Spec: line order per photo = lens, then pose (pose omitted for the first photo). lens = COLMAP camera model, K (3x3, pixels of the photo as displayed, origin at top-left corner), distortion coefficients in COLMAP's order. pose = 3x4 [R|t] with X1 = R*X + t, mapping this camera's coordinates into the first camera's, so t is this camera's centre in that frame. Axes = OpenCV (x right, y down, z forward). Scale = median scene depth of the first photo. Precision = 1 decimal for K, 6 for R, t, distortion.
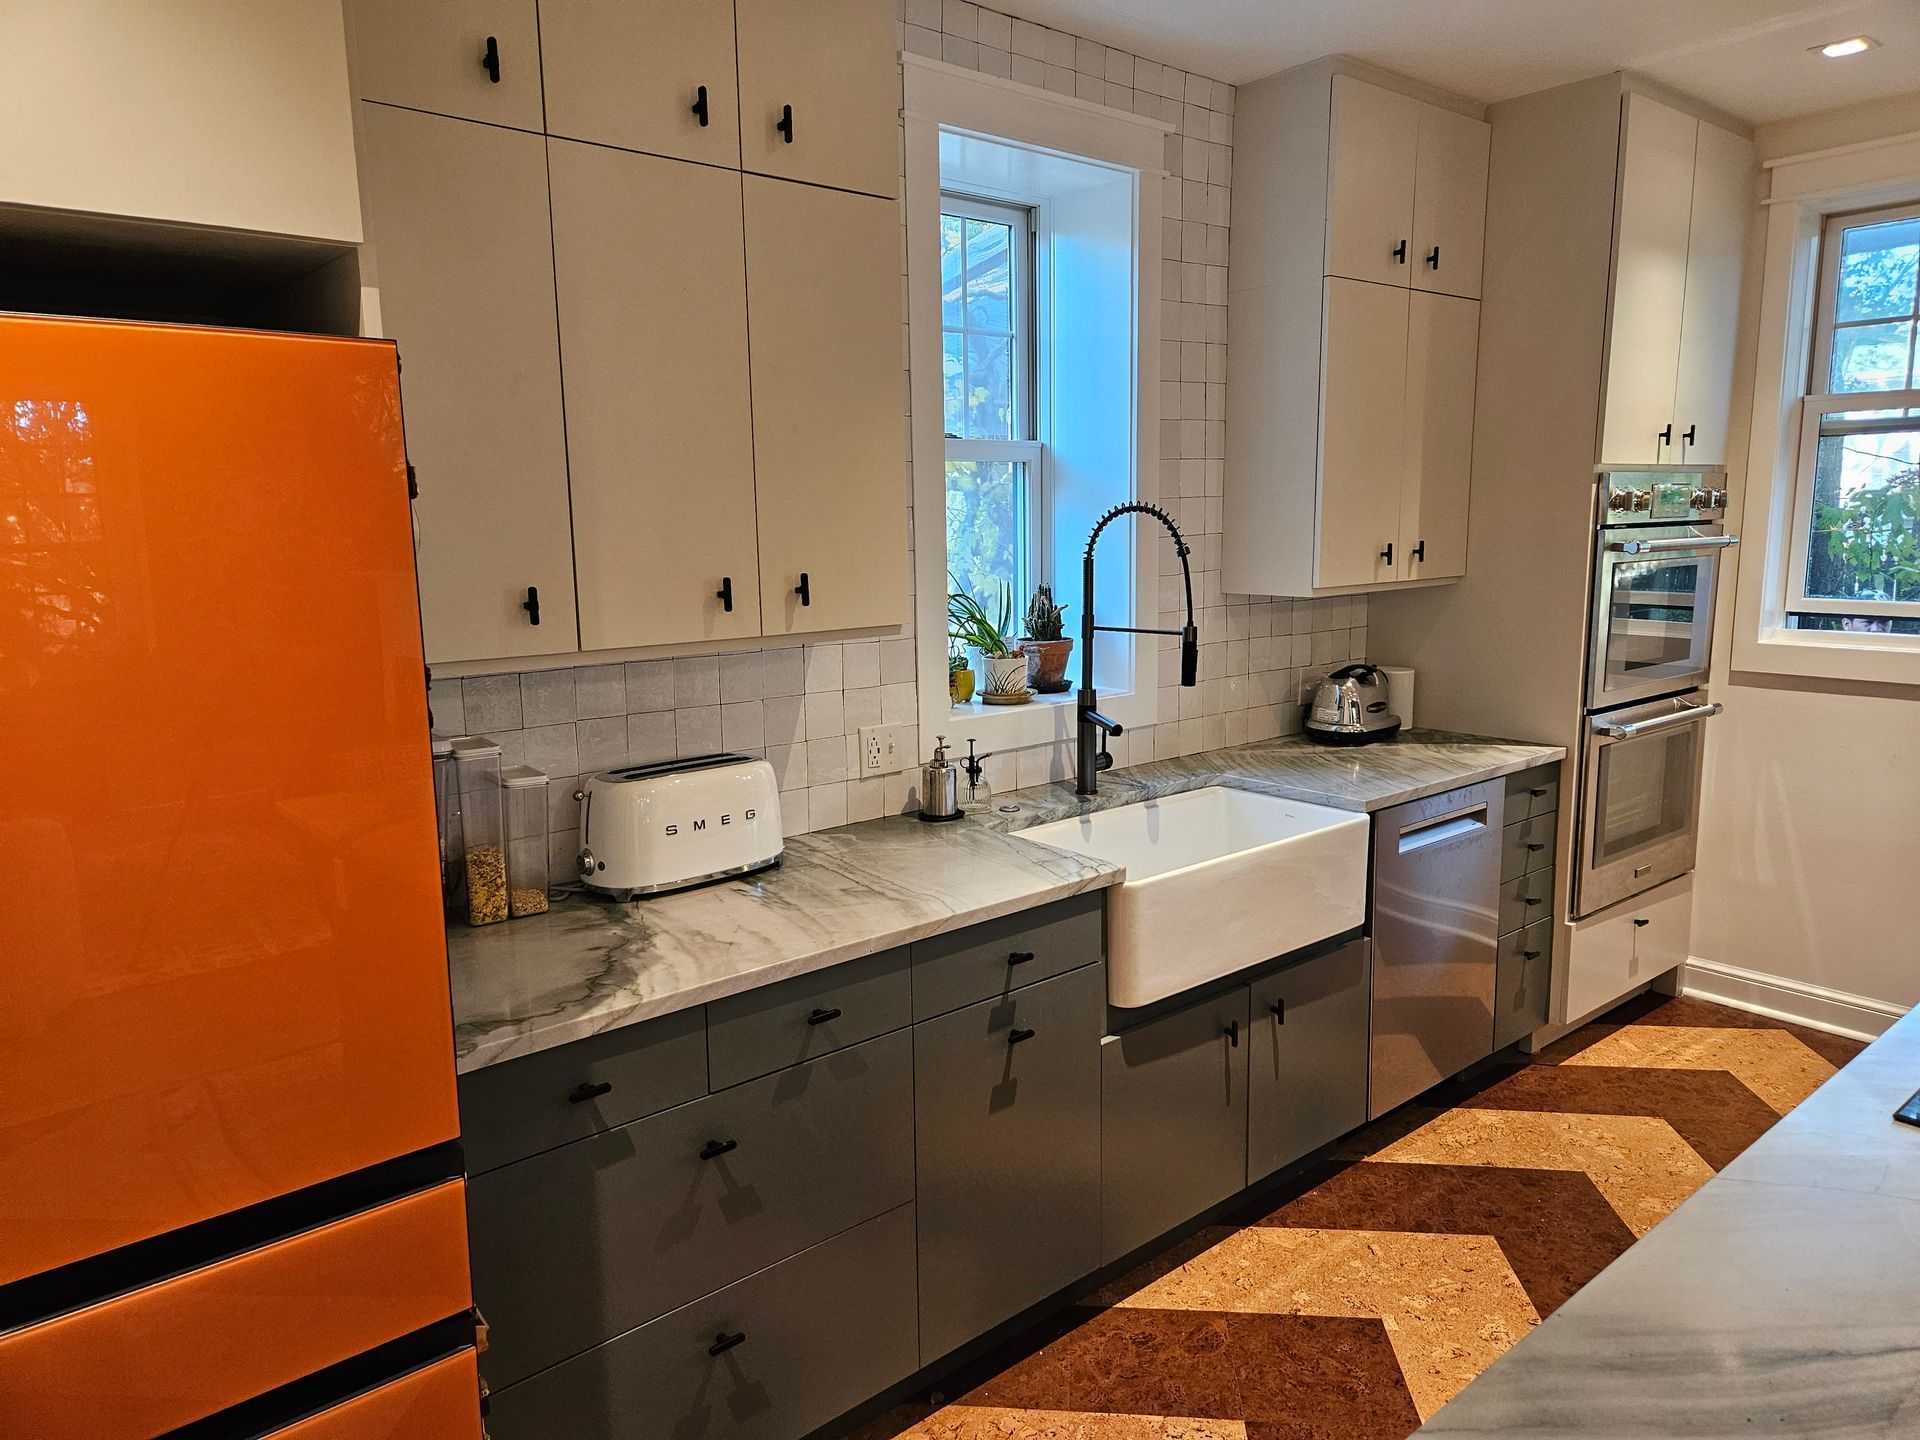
lens RADIAL K [[1278.8, 0, 961.2], [0, 1278.8, 712.6], [0, 0, 1]] dist [0.071148, -0.055704]
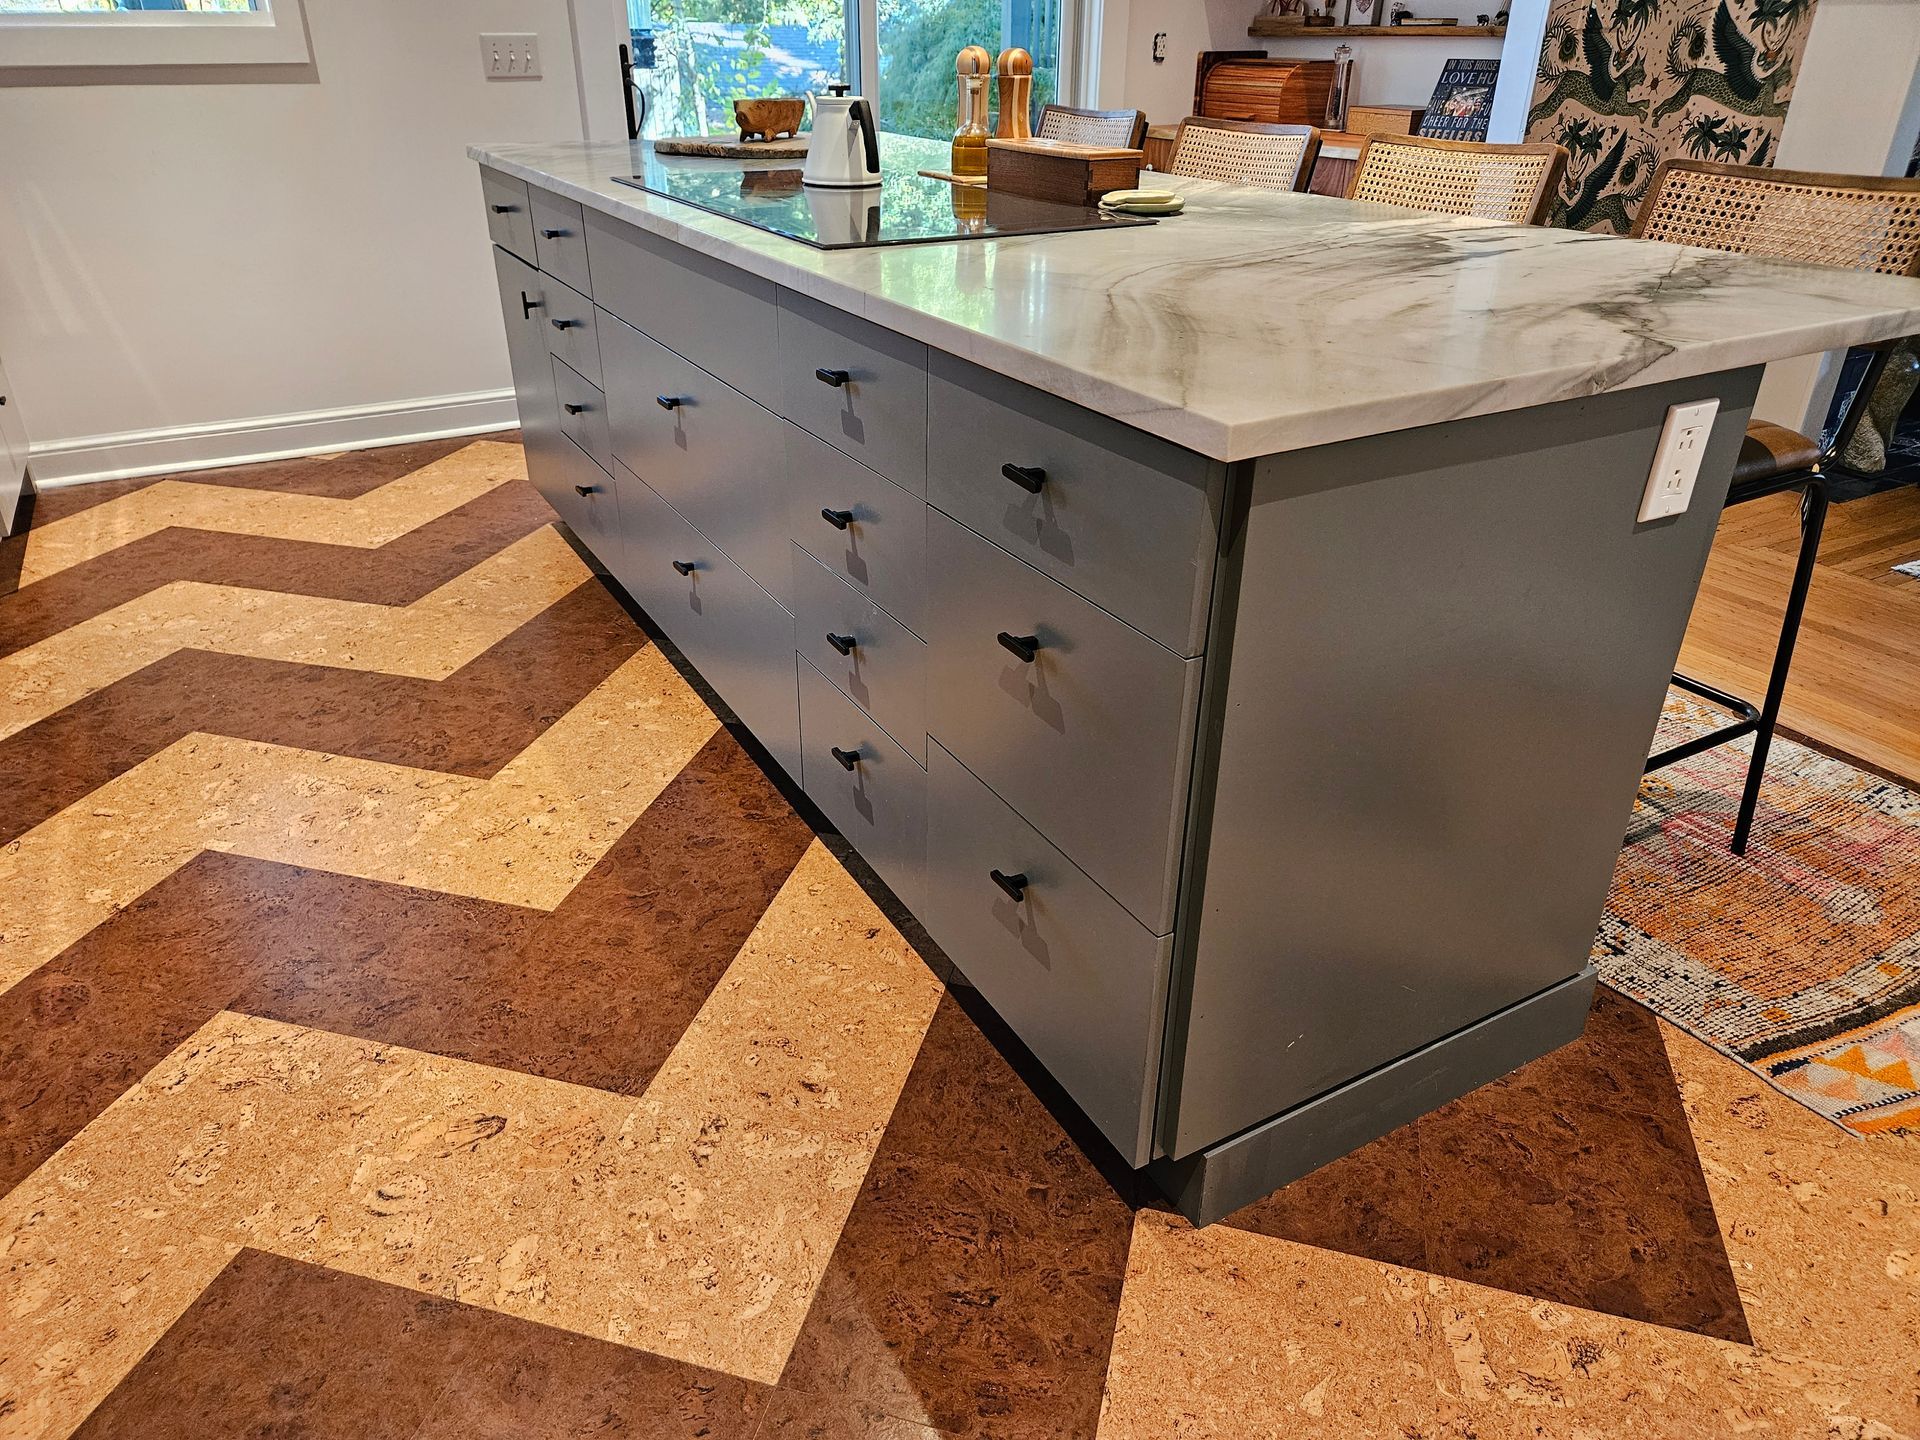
lens RADIAL K [[1278.8, 0, 946.6], [0, 1278.8, 709.0], [0, 0, 1]] dist [0.071148, -0.055704]
pose [[0.188491, -0.446609, 0.874649, -0.224979], [0.149613, 0.893277, 0.423878, 0.098819], [-0.970612, 0.050962, 0.235193, 0.310517]]
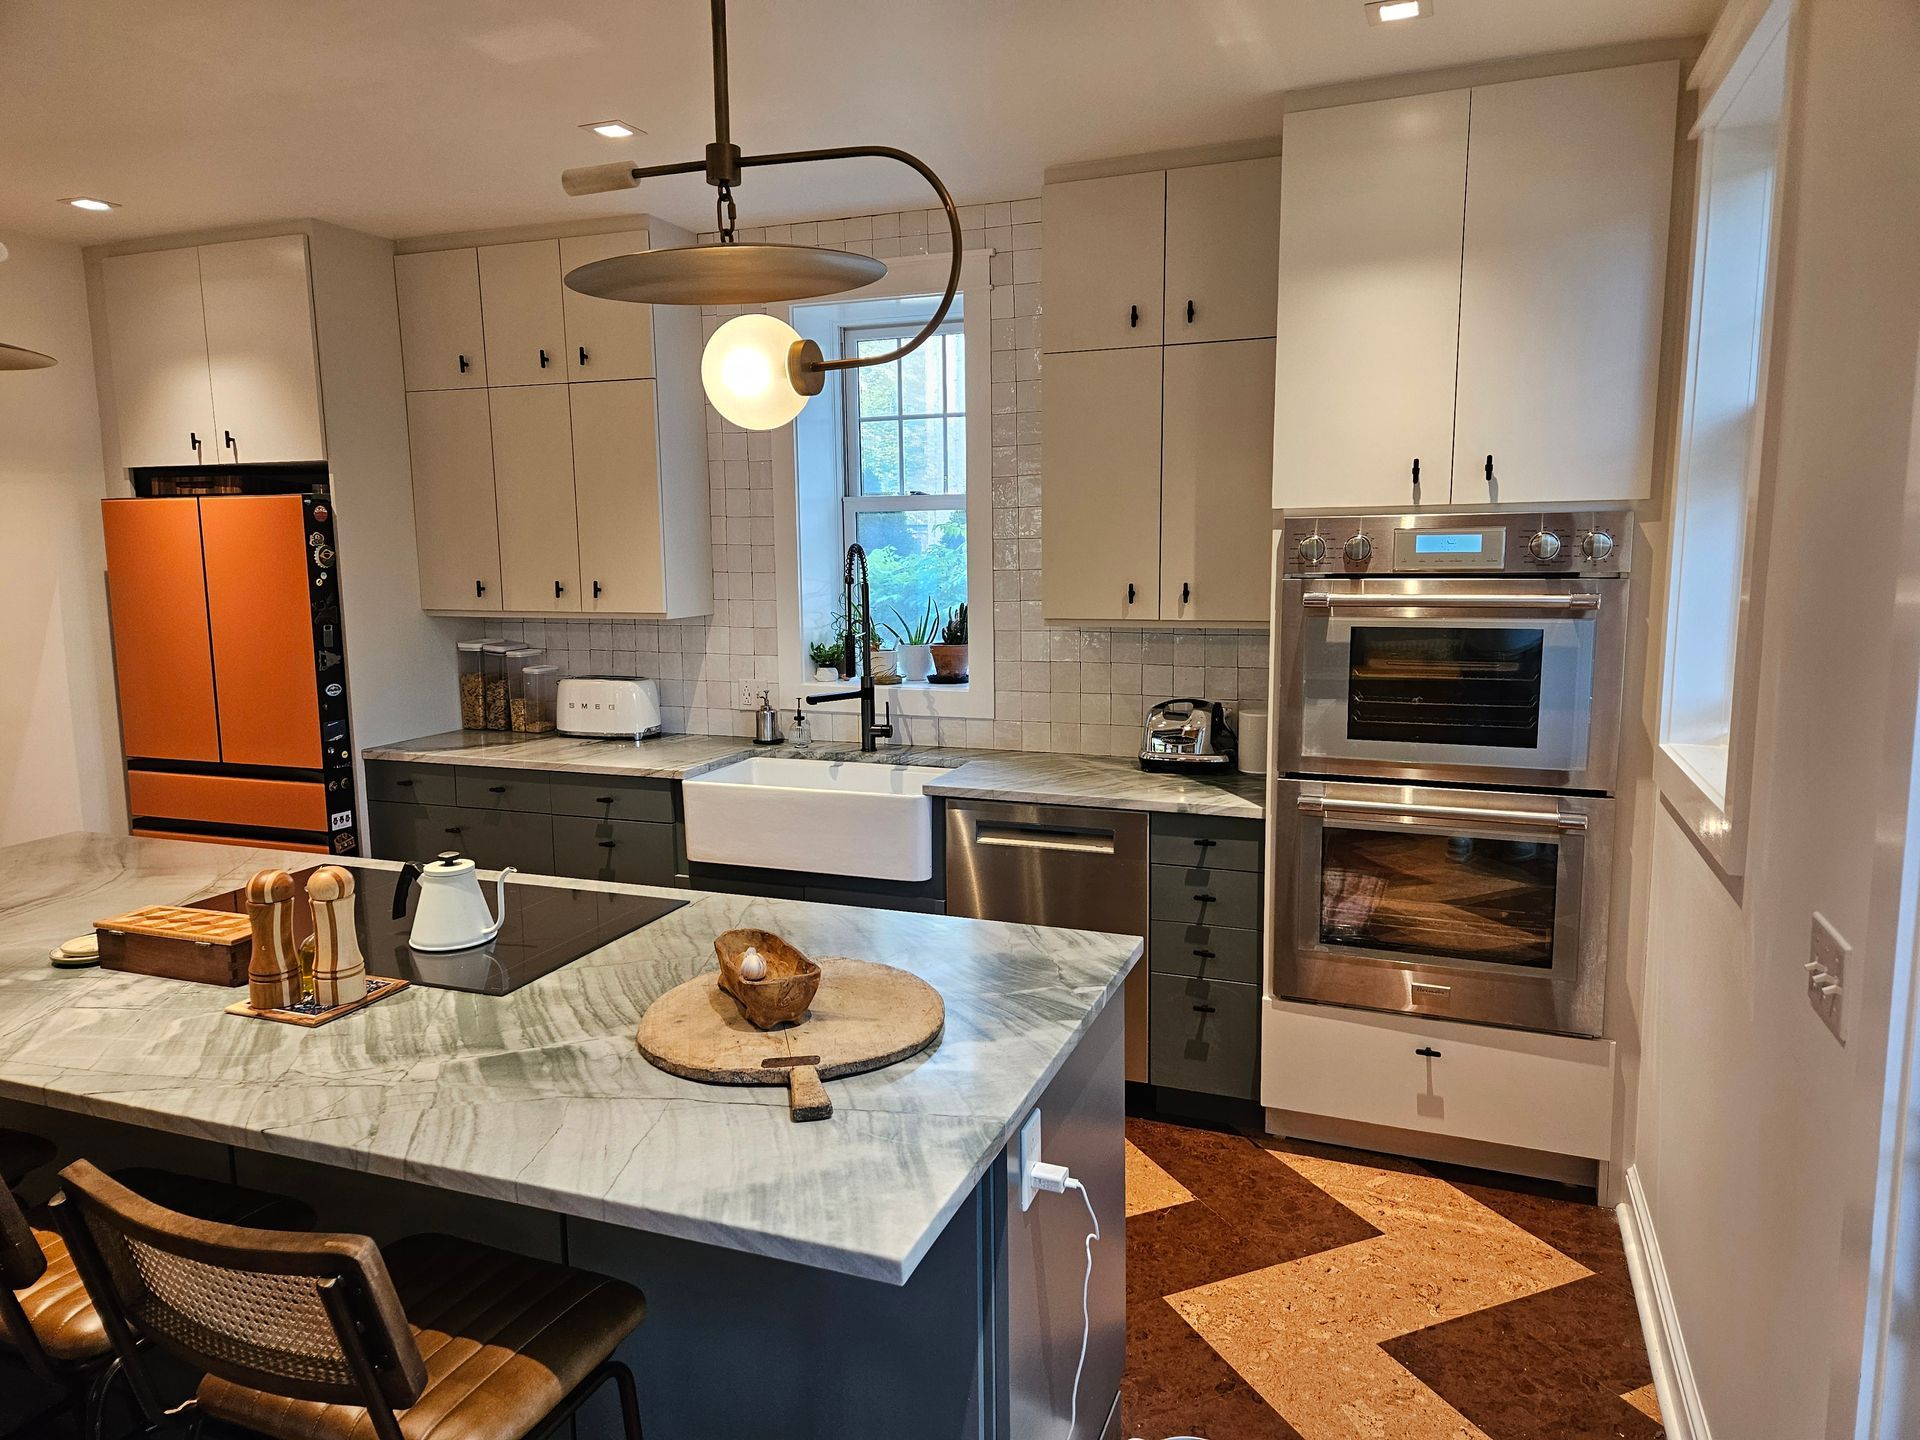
lens RADIAL K [[1278.8, 0, 955.2], [0, 1278.8, 715.5], [0, 0, 1]] dist [0.071148, -0.055704]
pose [[0.476777, 0.130480, -0.869286, 1.406139], [-0.132318, 0.988307, 0.075772, -0.097252], [0.869008, 0.078896, 0.488467, 0.413711]]
